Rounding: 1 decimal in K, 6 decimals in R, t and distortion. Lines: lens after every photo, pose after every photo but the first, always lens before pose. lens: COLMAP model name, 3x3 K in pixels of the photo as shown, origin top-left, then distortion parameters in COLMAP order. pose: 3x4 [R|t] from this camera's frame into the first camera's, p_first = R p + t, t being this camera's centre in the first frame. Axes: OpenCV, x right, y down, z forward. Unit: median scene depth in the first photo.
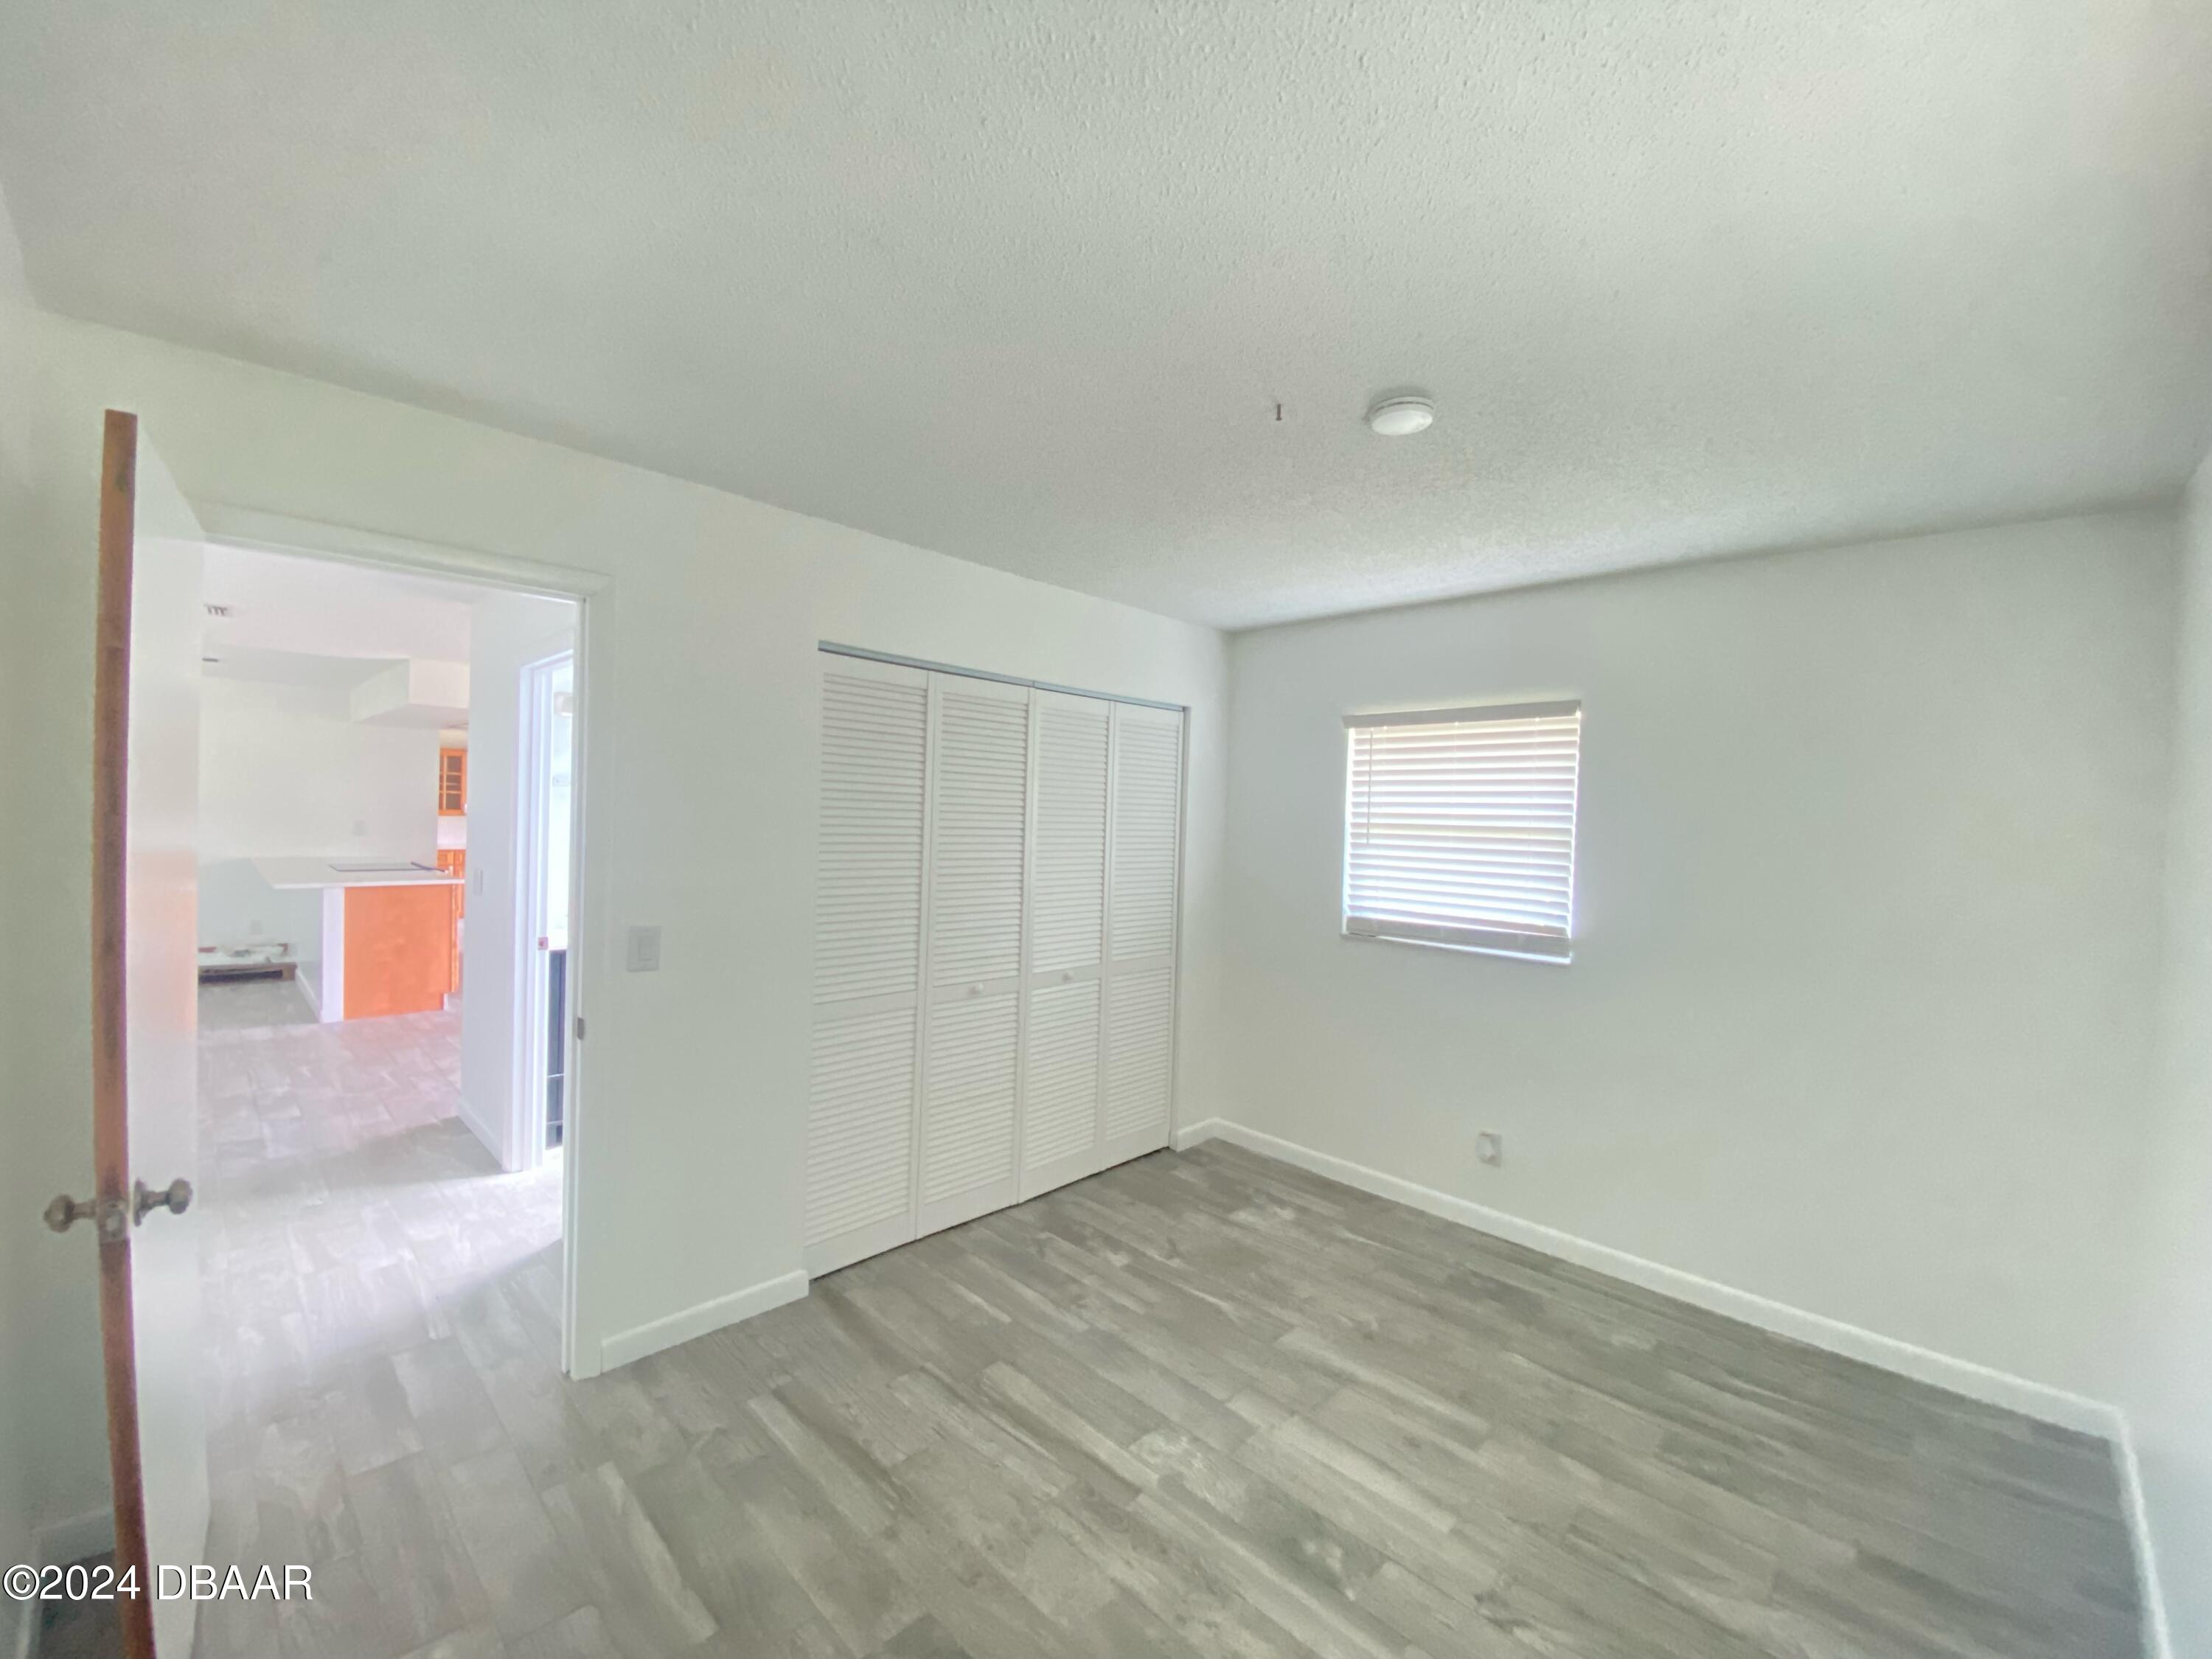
lens RADIAL K [[904.9, 0, 1106.3], [0, 904.9, 822.4], [0, 0, 1]] dist [0.024439, -0.020599]
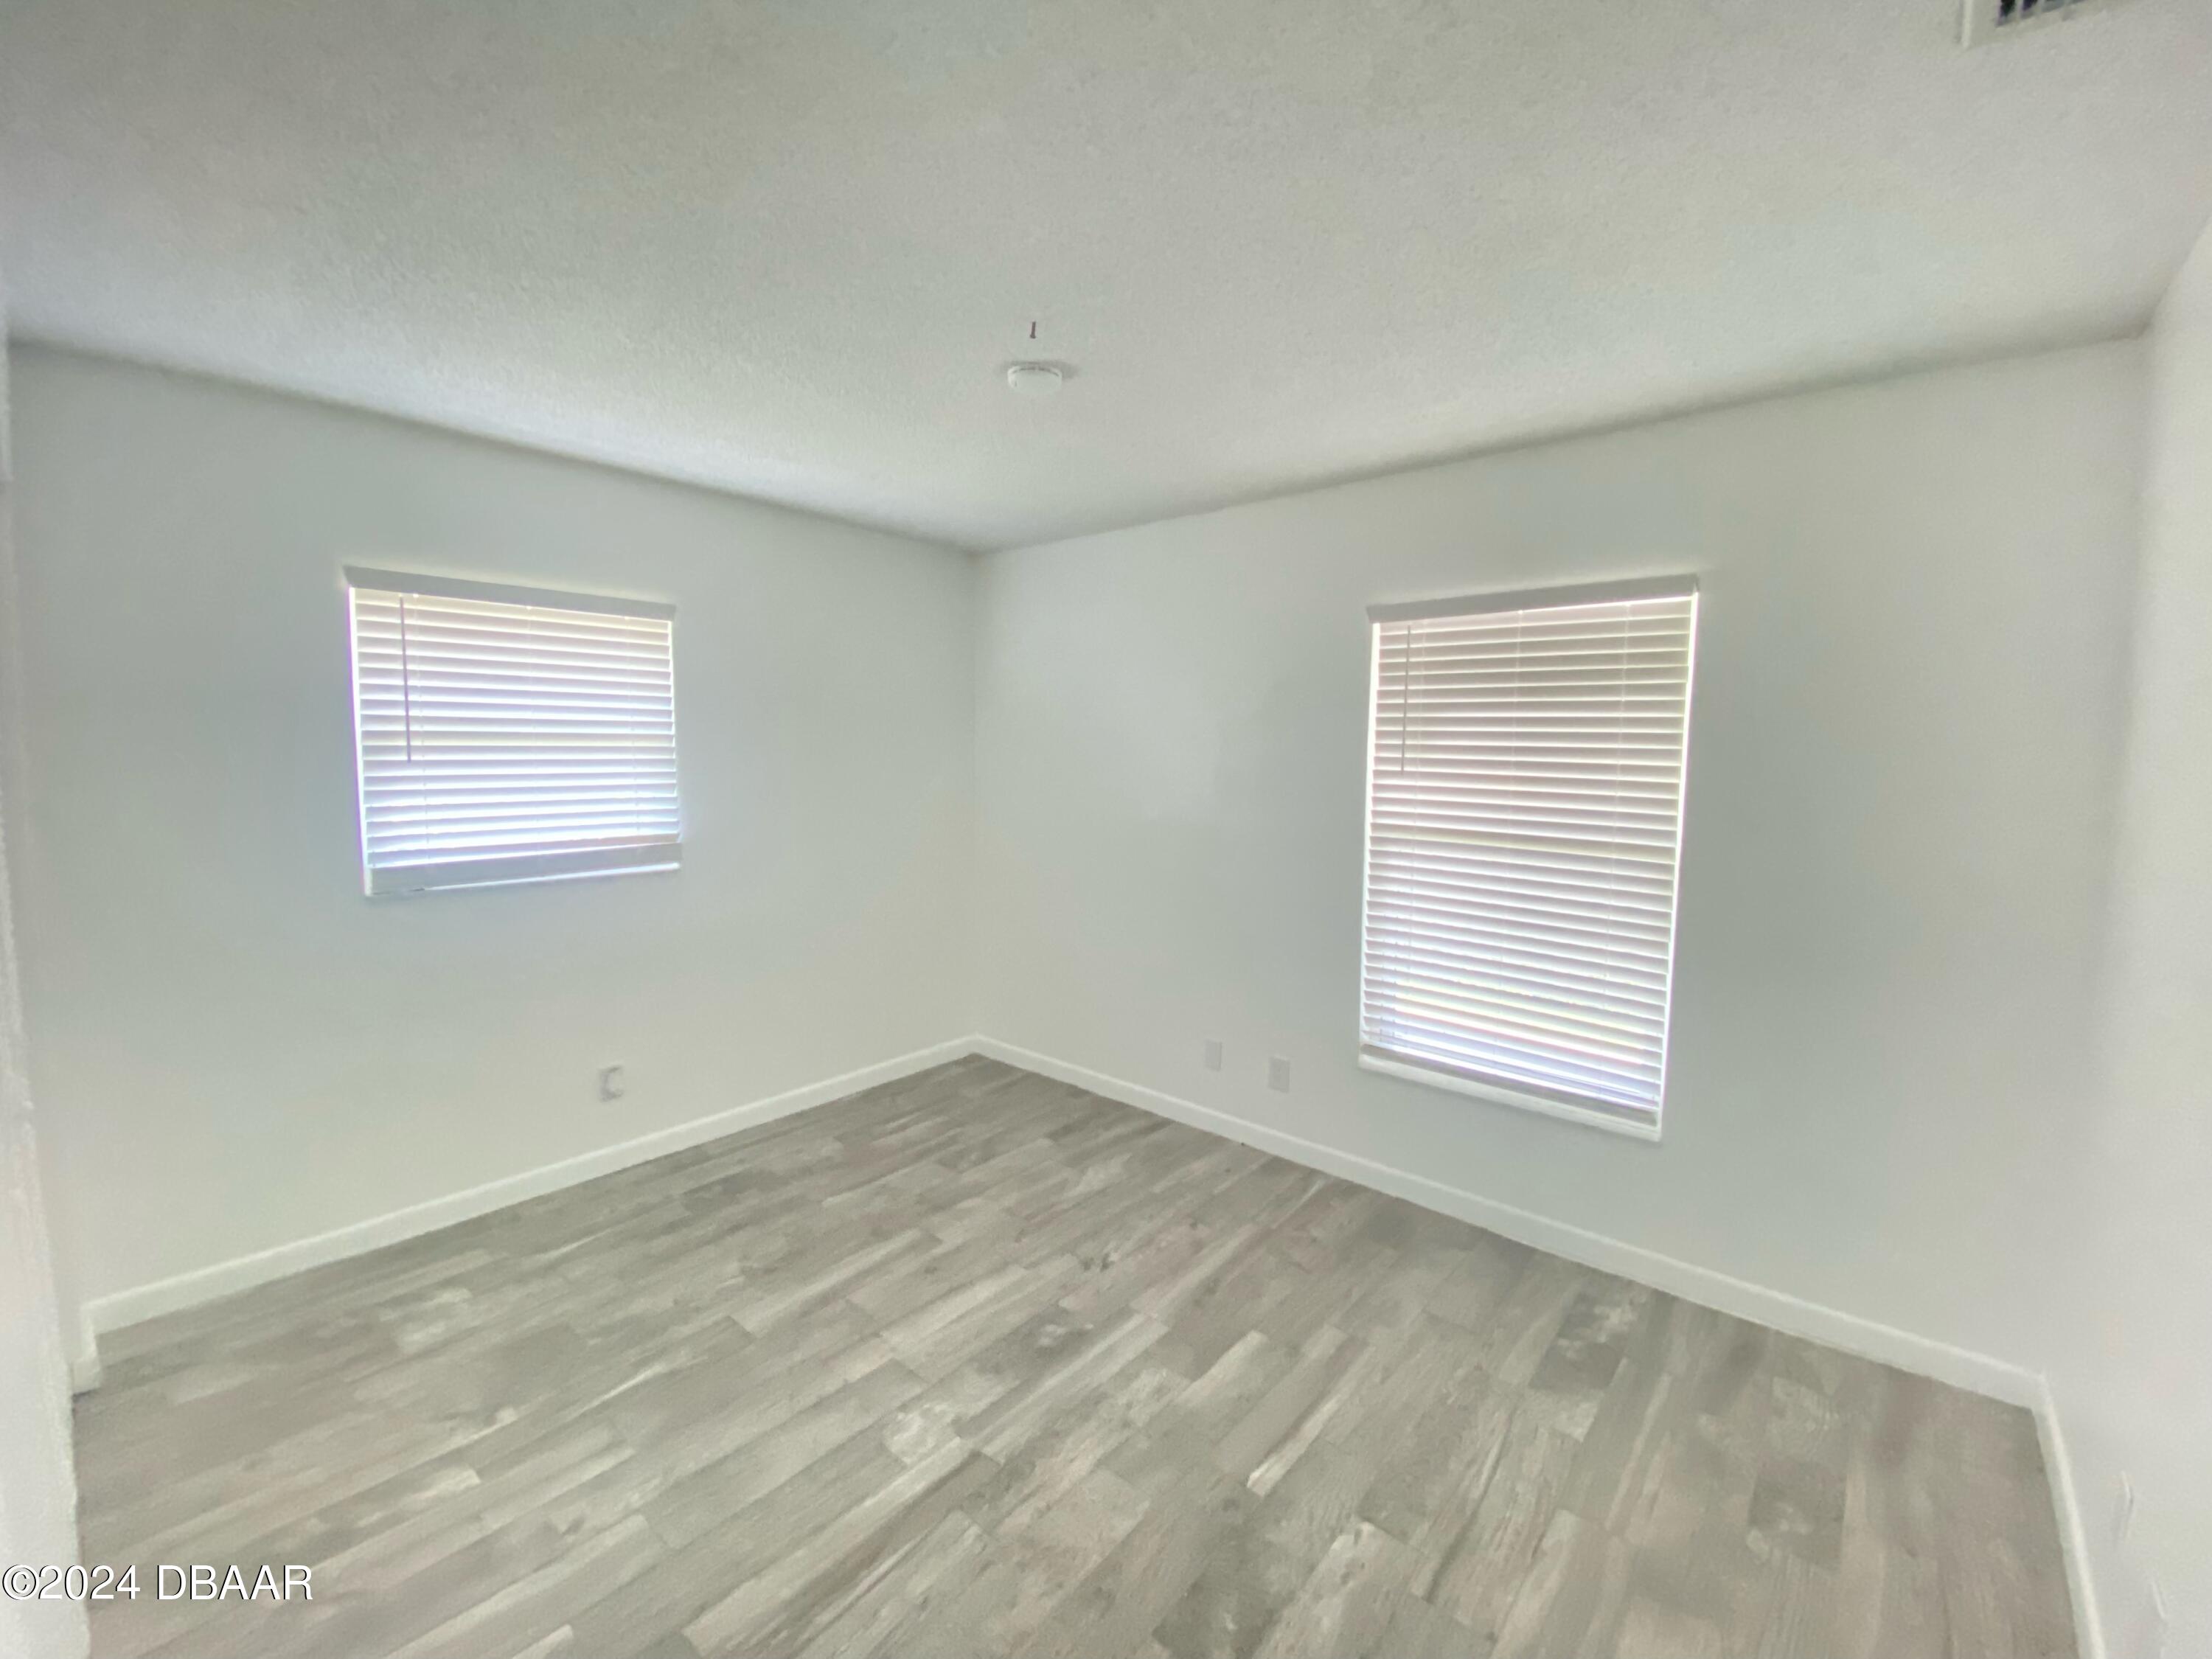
lens RADIAL K [[904.9, 0, 1106.3], [0, 904.9, 822.4], [0, 0, 1]] dist [0.024439, -0.020599]
pose [[-0.063782, -0.115448, 0.991264, -0.603441], [-0.000236, 0.993288, 0.115669, -0.014614], [-0.997964, 0.007143, -0.063381, 0.672315]]
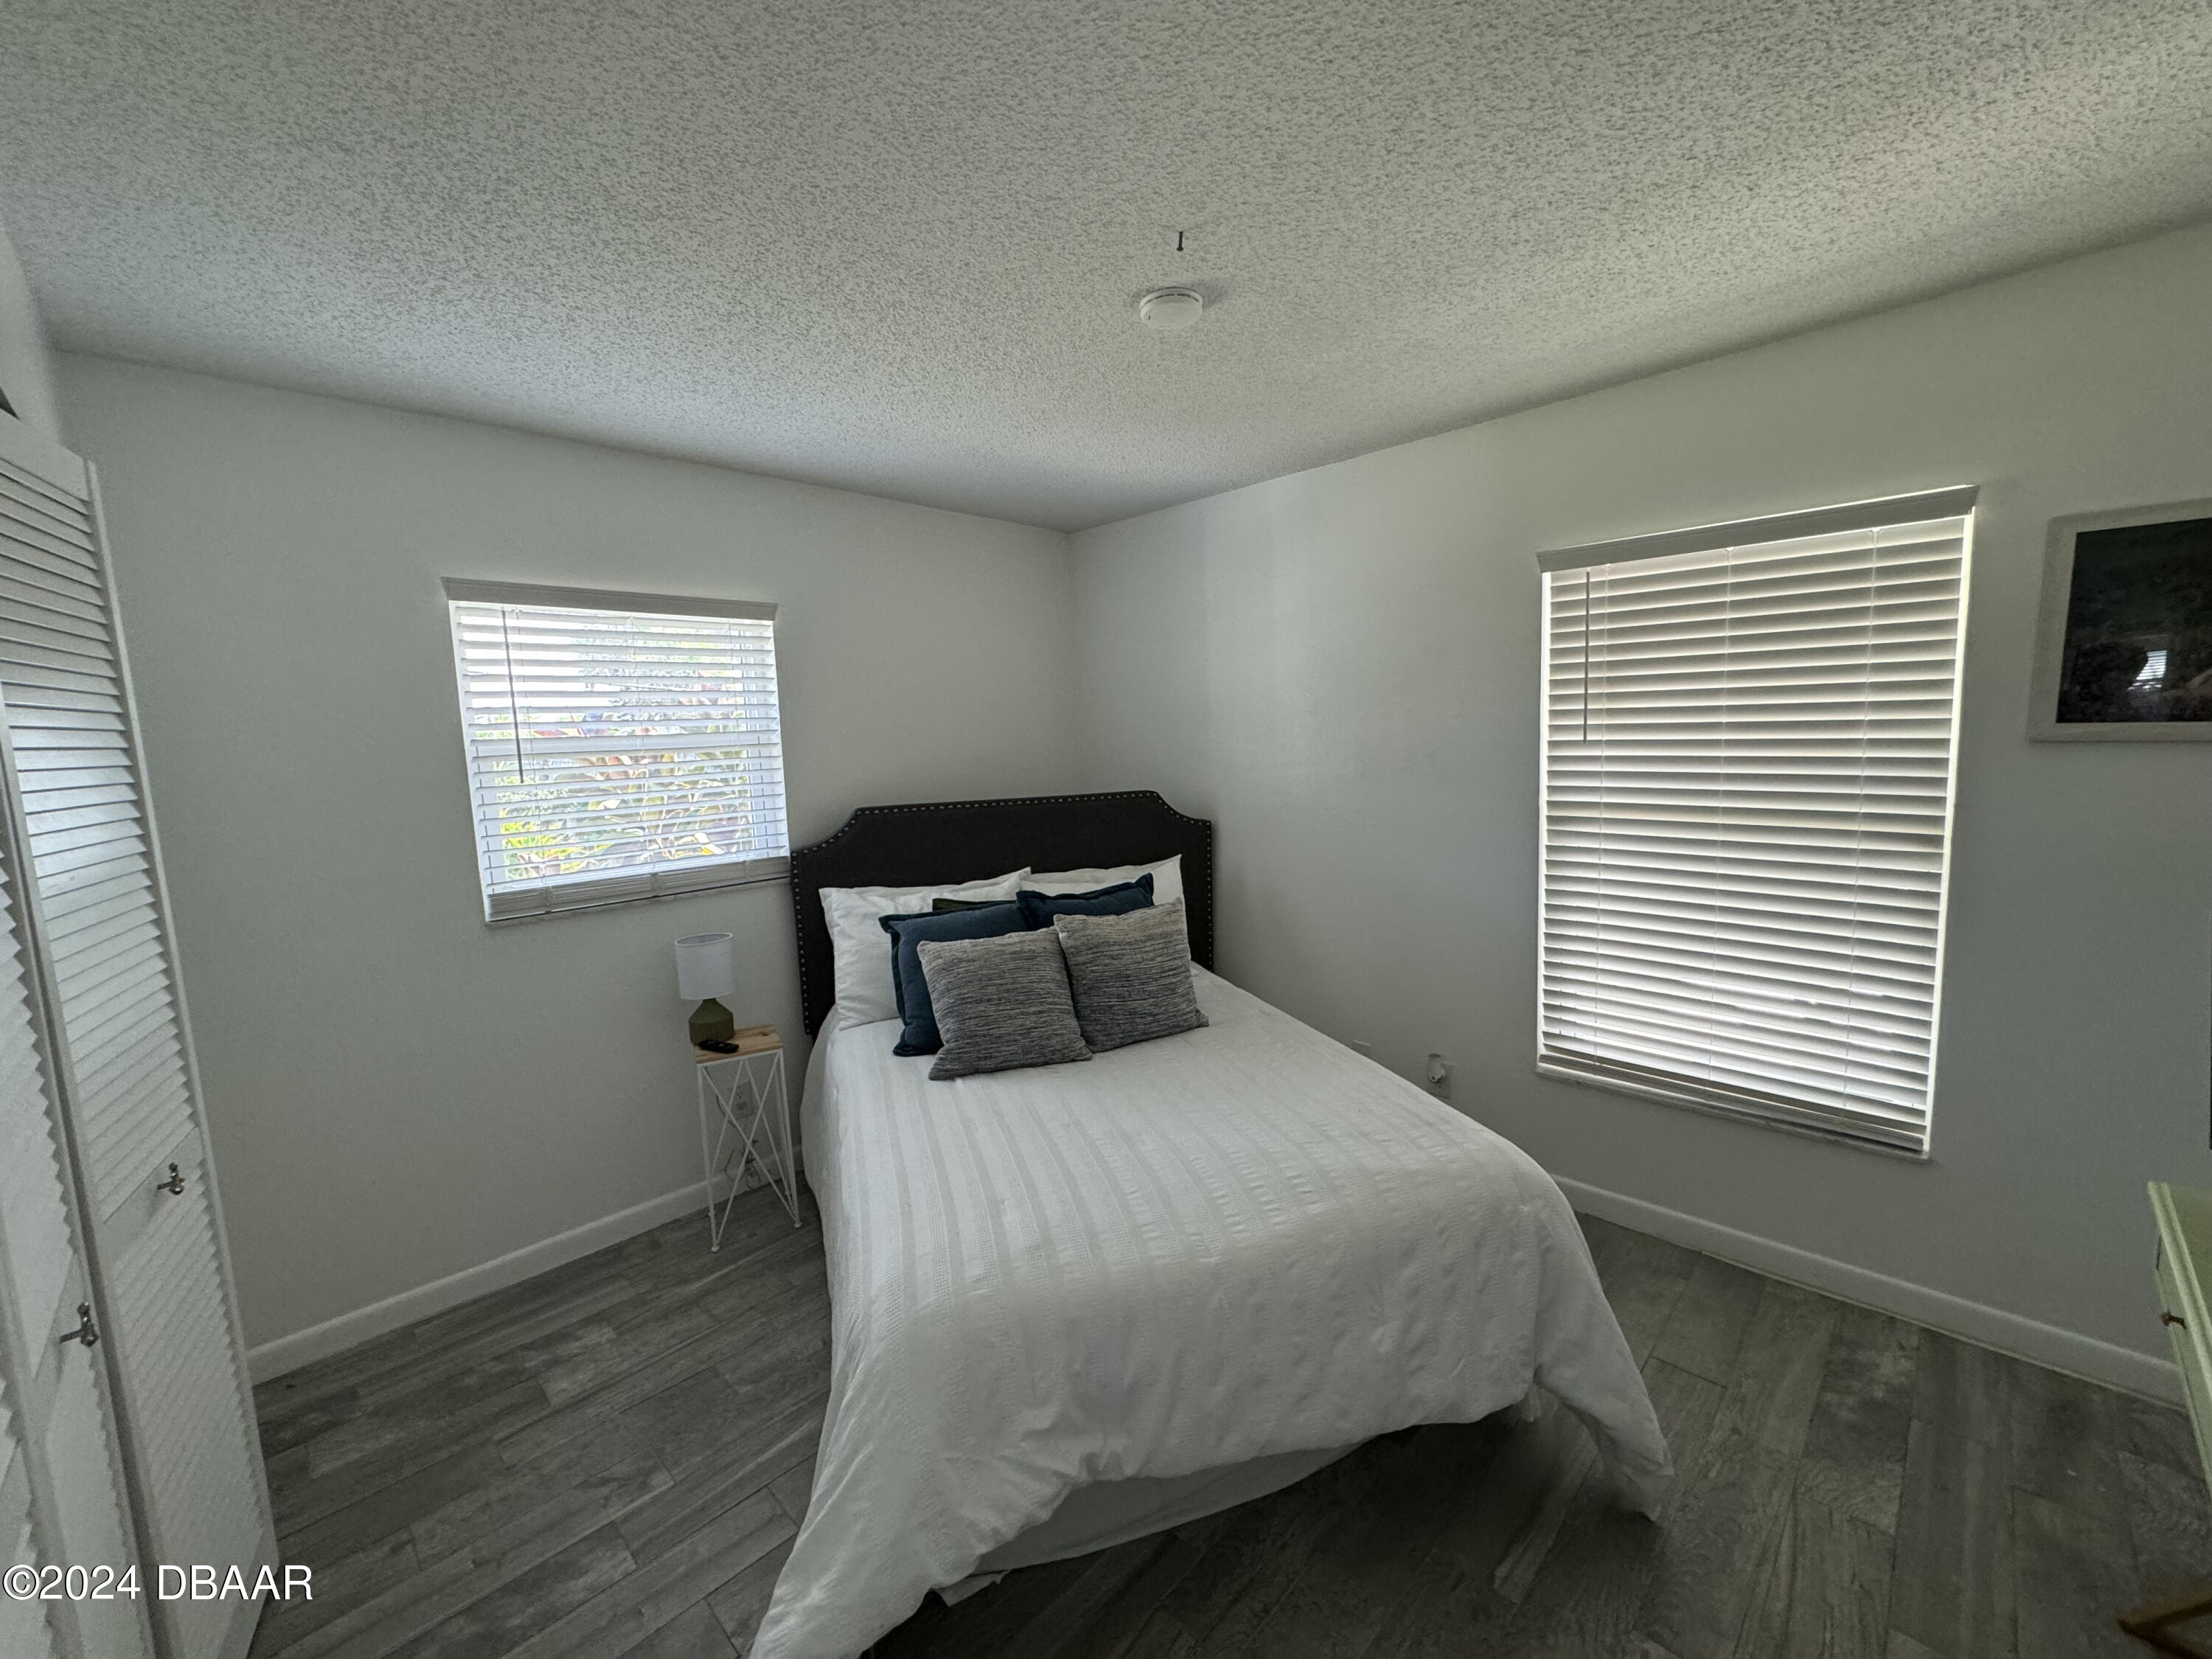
lens RADIAL K [[887.7, 0, 1101.8], [0, 887.7, 831.1], [0, 0, 1]] dist [-0.000809, 0.004056]
pose [[0.010236, -0.143772, 0.989558, -0.491903], [0.054029, 0.988244, 0.143022, -0.015848], [-0.998487, 0.052001, 0.017884, 0.741361]]
